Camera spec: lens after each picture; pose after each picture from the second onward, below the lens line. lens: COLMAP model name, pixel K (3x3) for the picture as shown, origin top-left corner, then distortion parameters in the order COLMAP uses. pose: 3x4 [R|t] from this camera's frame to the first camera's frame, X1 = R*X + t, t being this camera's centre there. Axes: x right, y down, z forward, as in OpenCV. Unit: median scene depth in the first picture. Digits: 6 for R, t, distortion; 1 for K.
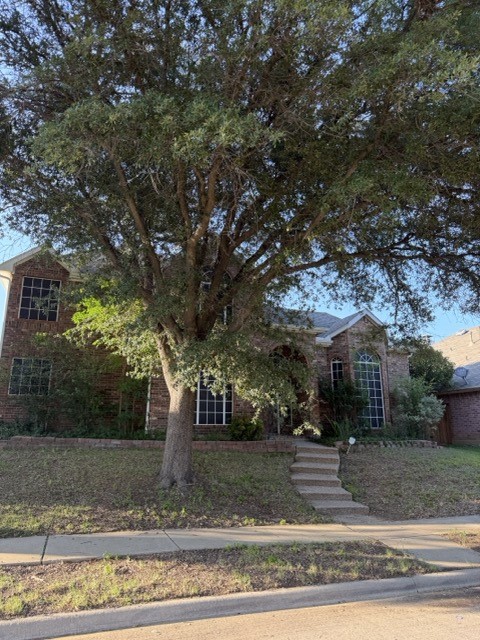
lens RADIAL K [[451.6, 0, 240.0], [0, 451.6, 320.0], [0, 0, 1]] dist [0.118714, -0.180856]
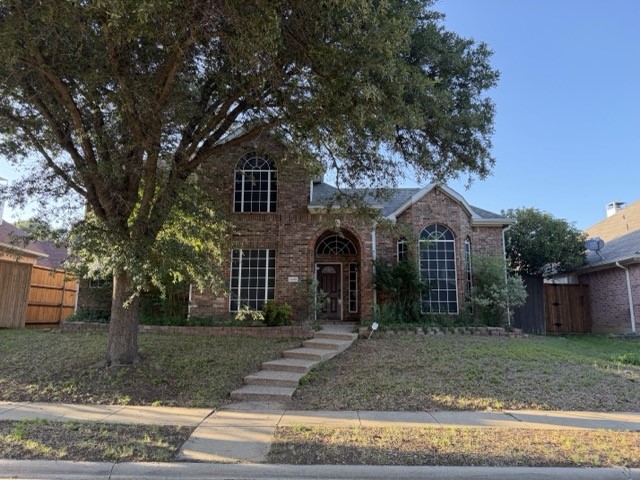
lens RADIAL K [[451.6, 0, 319.0], [0, 451.6, 244.4], [0, 0, 1]] dist [0.118714, -0.180856]
pose [[0.935405, -0.059657, -0.348510, 0.375864], [0.083841, 0.994976, 0.054714, 0.034257], [0.343495, -0.080399, 0.935707, 0.103142]]
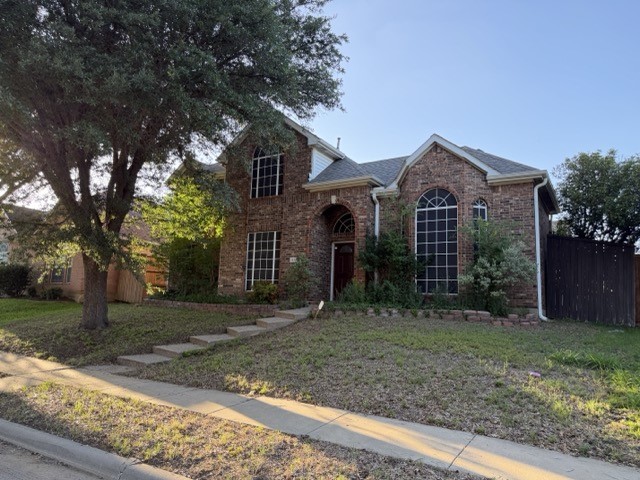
lens RADIAL K [[451.6, 0, 319.0], [0, 451.6, 244.4], [0, 0, 1]] dist [0.118714, -0.180856]
pose [[0.620503, -0.091409, -0.778858, 0.737403], [0.162254, 0.986657, 0.013469, 0.111994], [0.767235, -0.134731, 0.627056, 0.389756]]
